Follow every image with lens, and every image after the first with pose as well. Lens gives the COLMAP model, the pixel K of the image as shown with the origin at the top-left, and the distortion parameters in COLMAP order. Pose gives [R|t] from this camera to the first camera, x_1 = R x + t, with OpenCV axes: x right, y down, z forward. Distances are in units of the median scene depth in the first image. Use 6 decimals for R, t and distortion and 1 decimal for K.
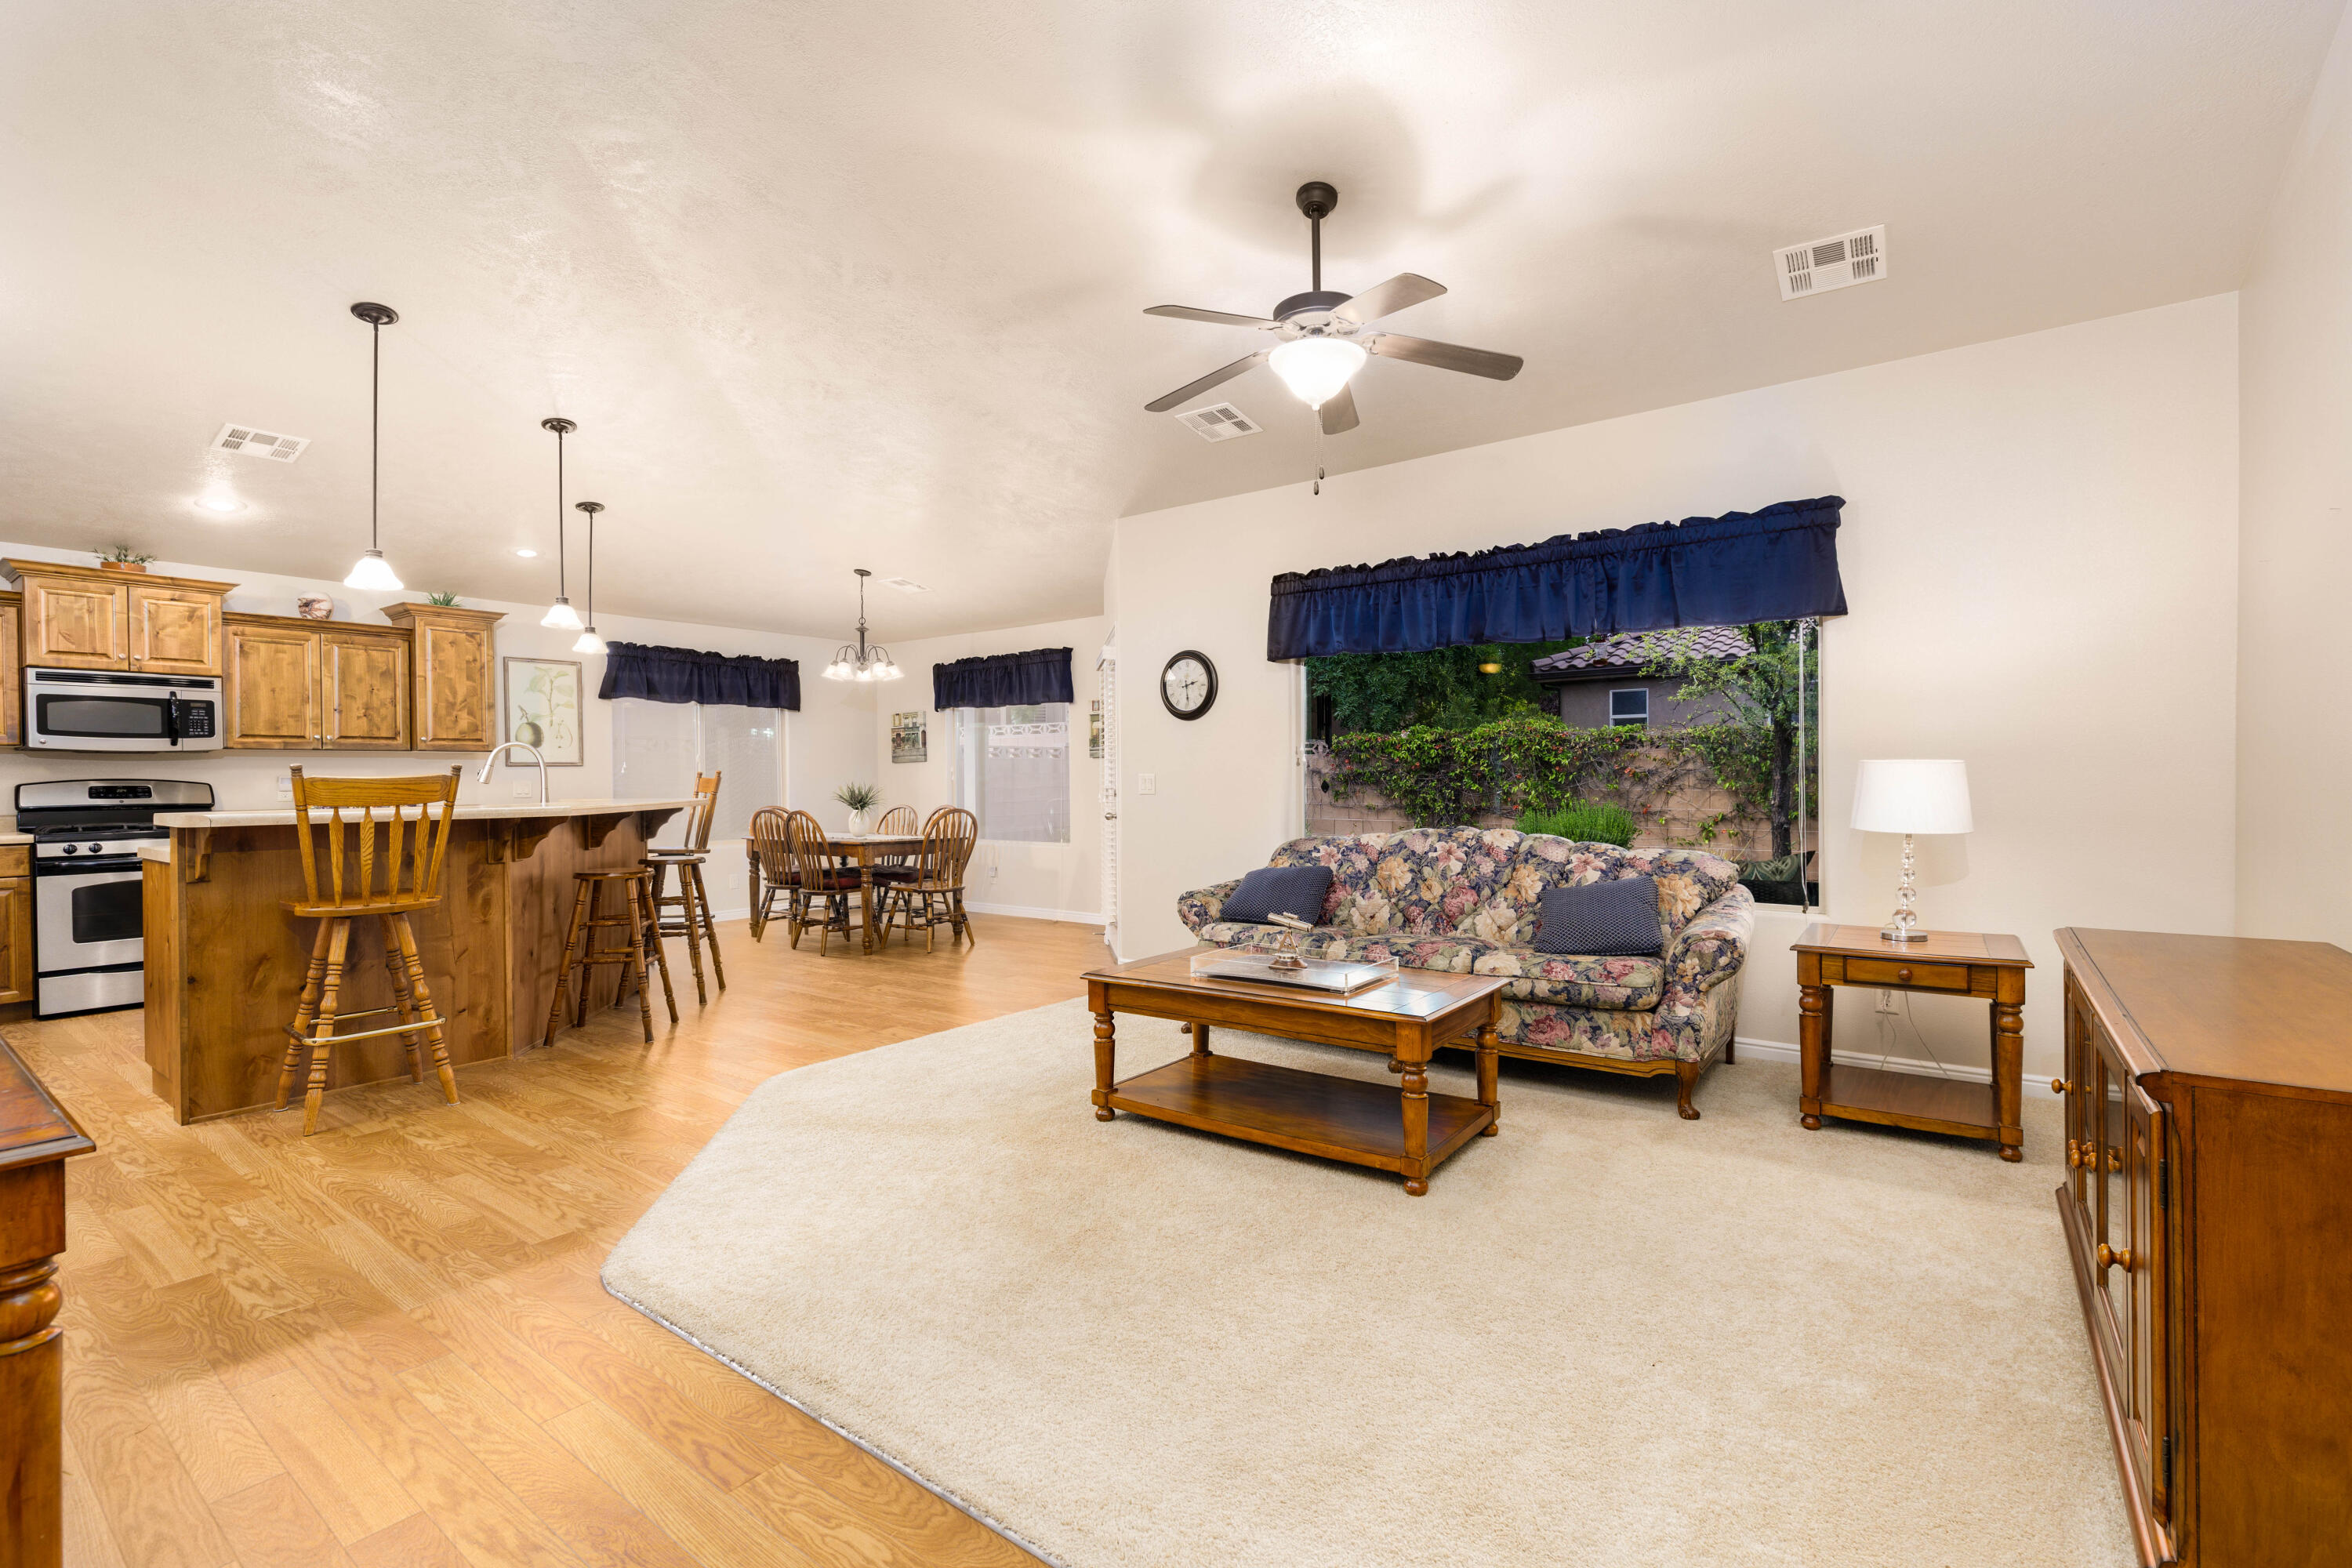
lens RADIAL K [[1029.8, 0, 1222.0], [0, 1029.8, 773.8], [0, 0, 1]] dist [0.000523, 0.000105]
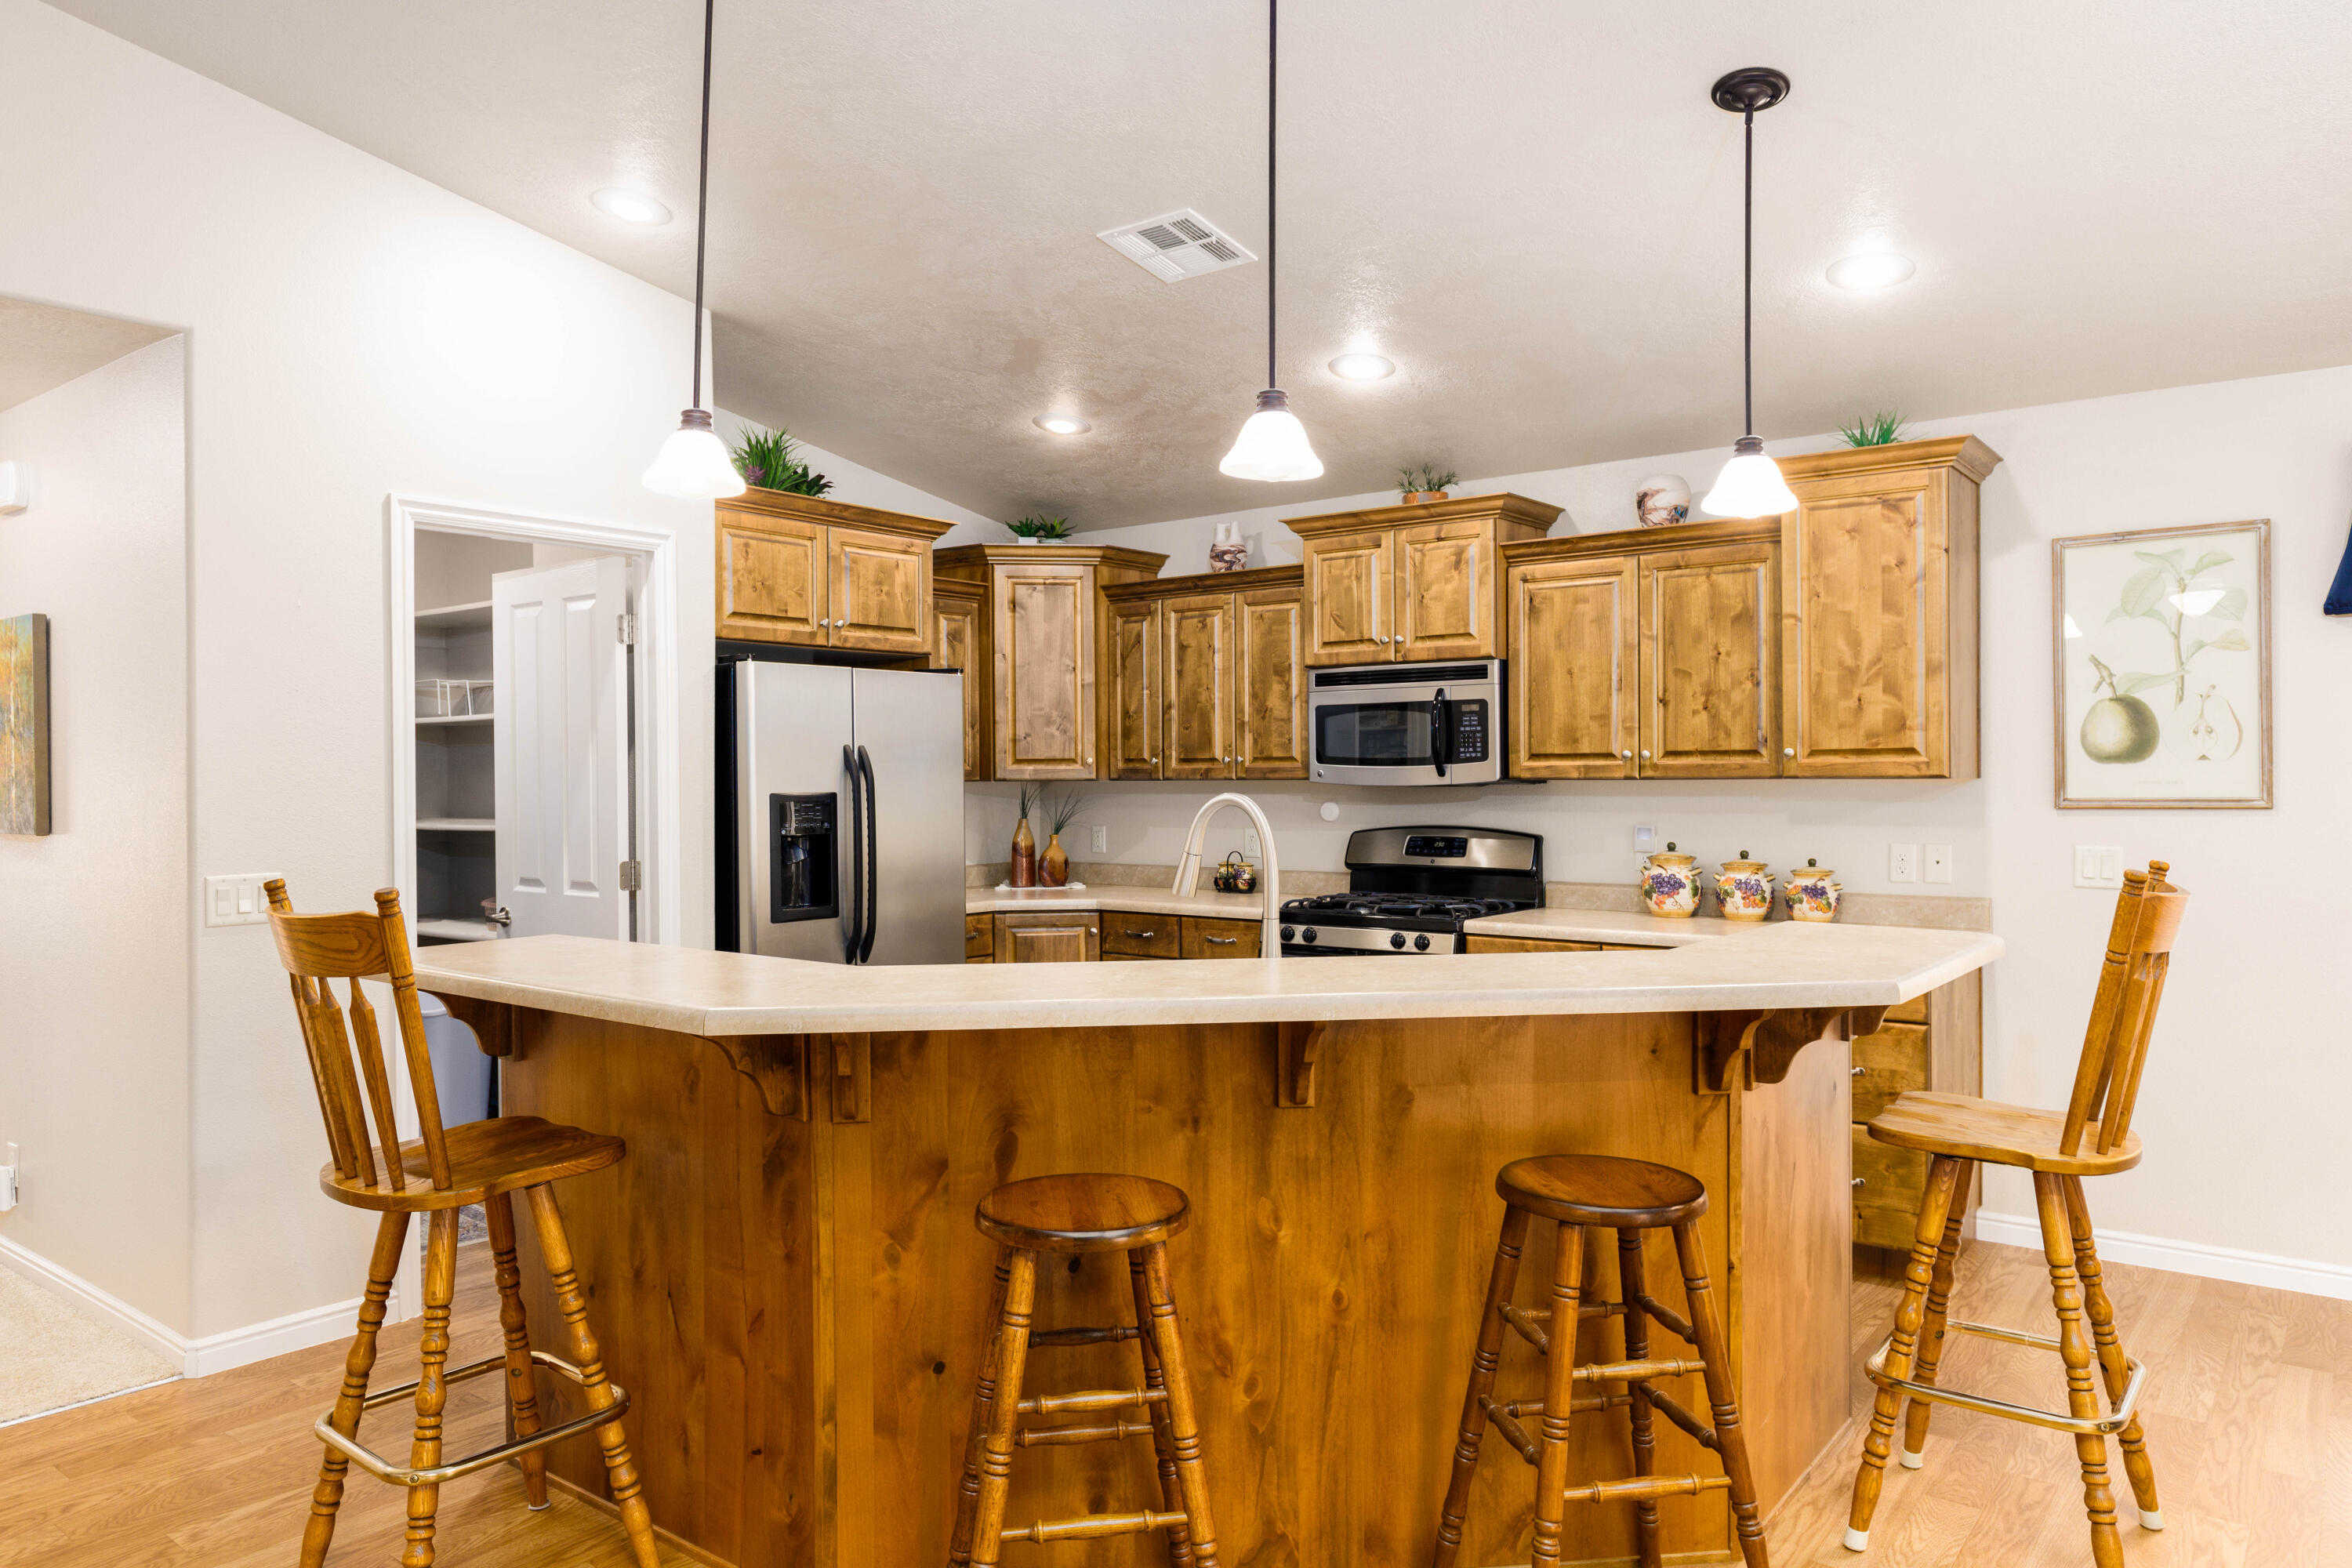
lens RADIAL K [[1543.4, 0, 1176.0], [0, 1543.4, 784.0], [0, 0, 1]] dist [0.002469, 0.000419]
pose [[-0.050025, 0.013077, -0.998662, -0.031946], [0.007765, 0.999889, 0.012705, -0.012790], [0.998718, -0.007119, -0.050121, 0.318091]]
